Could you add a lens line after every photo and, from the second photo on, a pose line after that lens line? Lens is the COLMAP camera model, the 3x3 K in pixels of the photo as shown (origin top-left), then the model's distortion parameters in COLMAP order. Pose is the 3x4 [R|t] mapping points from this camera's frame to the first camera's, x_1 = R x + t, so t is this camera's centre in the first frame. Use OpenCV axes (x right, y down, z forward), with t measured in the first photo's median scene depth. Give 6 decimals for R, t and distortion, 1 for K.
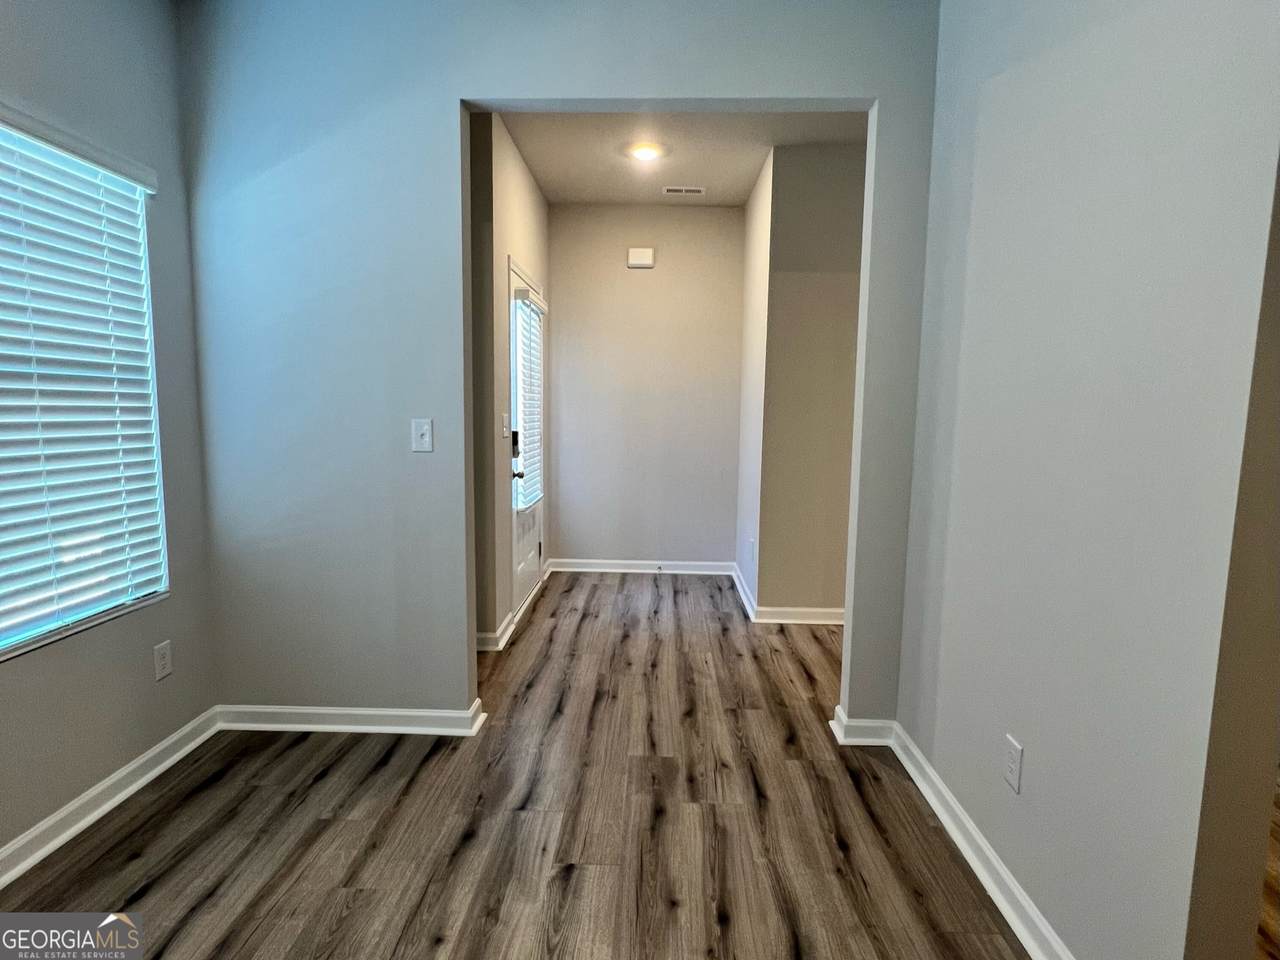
lens RADIAL K [[675.9, 0, 640.0], [0, 675.9, 480.0], [0, 0, 1]] dist [0.000933, 0.000201]
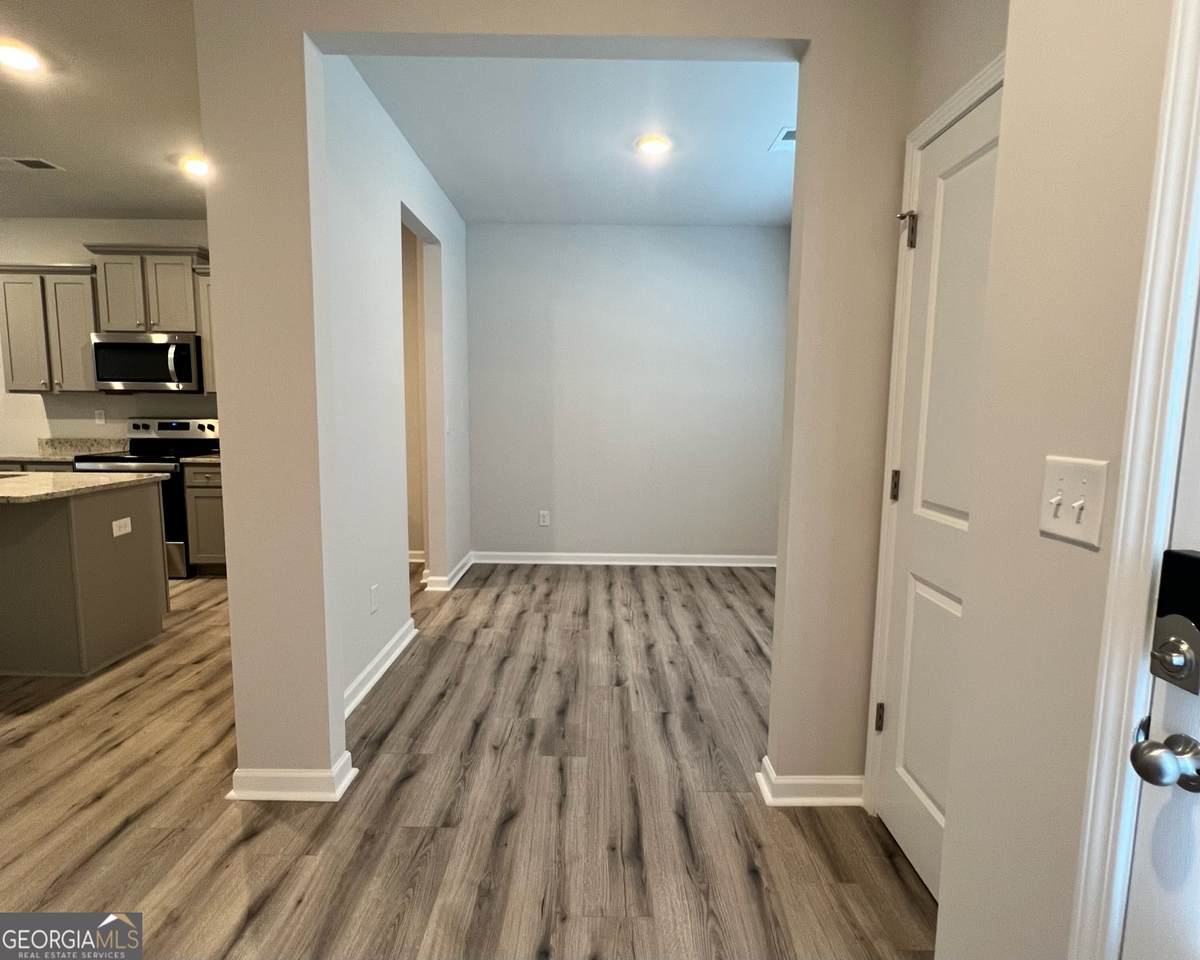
lens RADIAL K [[641.3, 0, 600.0], [0, 641.3, 480.0], [0, 0, 1]] dist [0.002820, 0.001096]
pose [[-0.999180, -0.021946, -0.034029, 0.005452], [-0.028943, 0.974802, 0.221186, -0.232241], [0.028318, 0.221989, -0.974638, 2.063414]]
